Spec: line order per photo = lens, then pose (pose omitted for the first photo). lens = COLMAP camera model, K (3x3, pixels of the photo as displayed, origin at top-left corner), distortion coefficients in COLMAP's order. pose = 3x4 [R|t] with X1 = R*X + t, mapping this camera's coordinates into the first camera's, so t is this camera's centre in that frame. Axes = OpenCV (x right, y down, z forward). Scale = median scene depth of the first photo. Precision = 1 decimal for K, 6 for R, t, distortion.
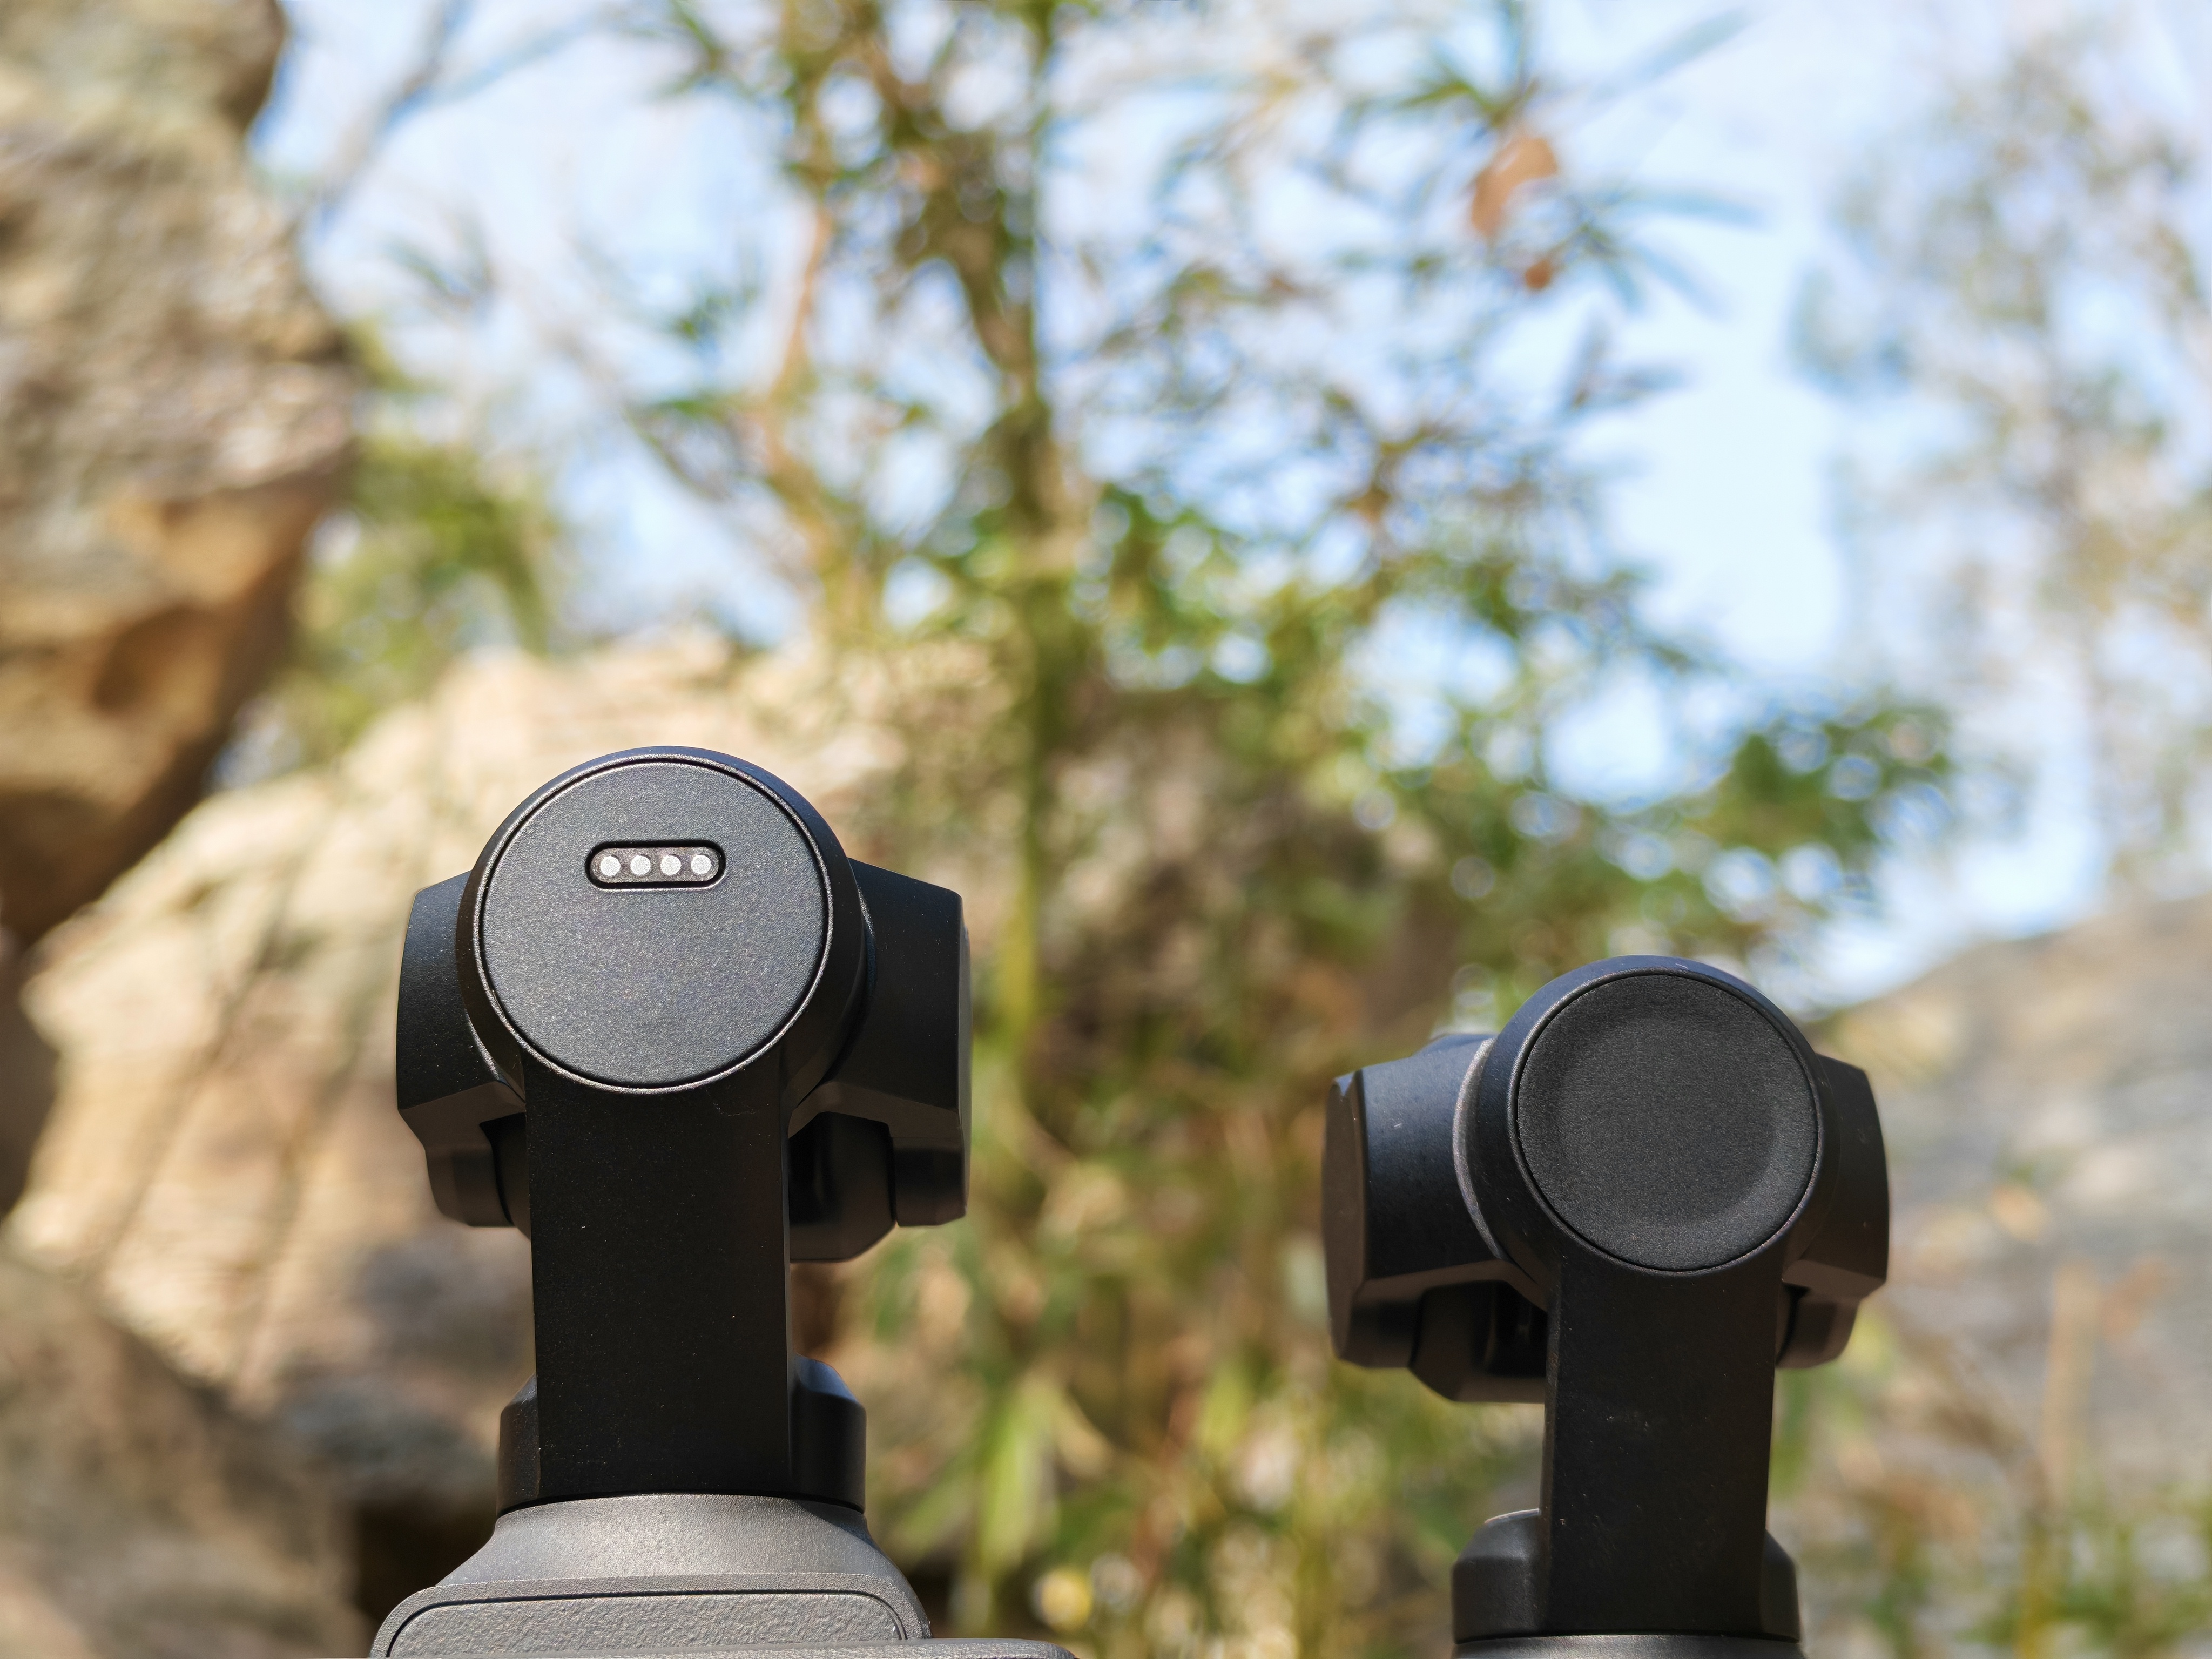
lens RADIAL K [[3142.7, 0, 1106.0], [0, 3142.7, 829.5], [0, 0, 1]] dist [0.085167, -0.089829]
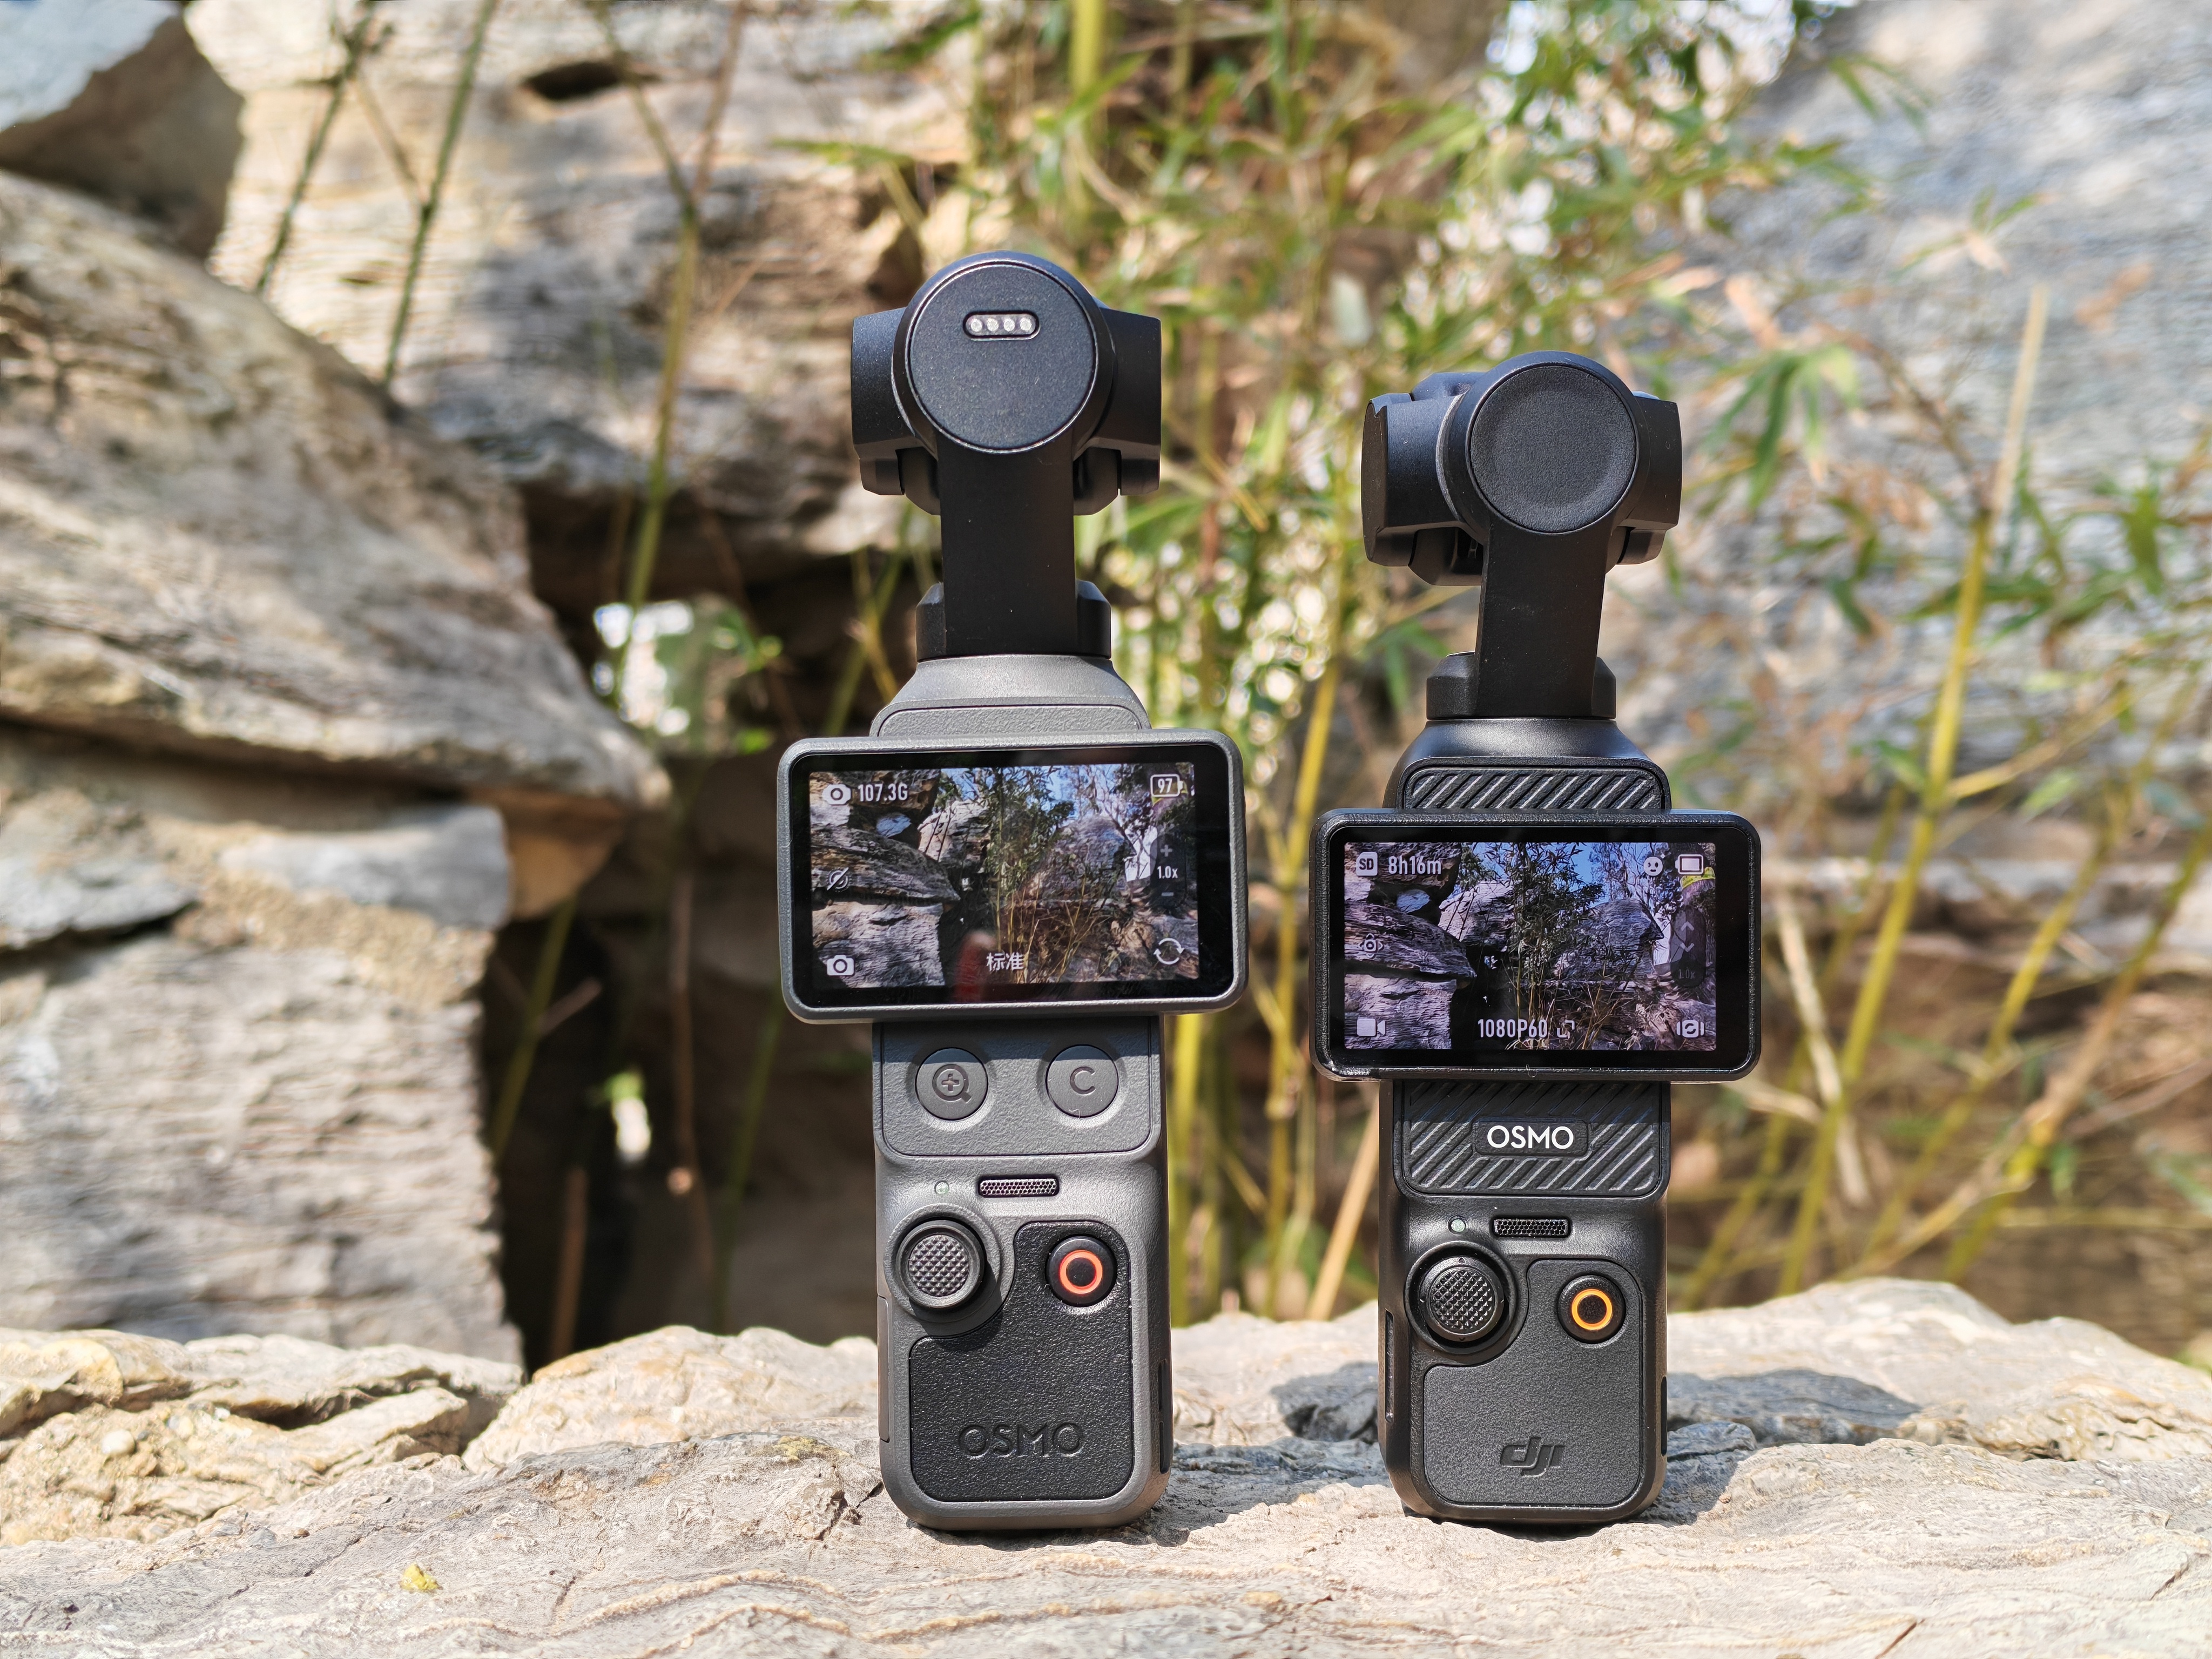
lens RADIAL K [[3142.7, 0, 1106.0], [0, 3142.7, 829.5], [0, 0, 1]] dist [0.085167, -0.089829]
pose [[0.999905, 0.000149, -0.013794, -0.007534], [0.004327, 0.946096, 0.323858, -0.040585], [0.013099, -0.323887, 0.946005, -0.110842]]
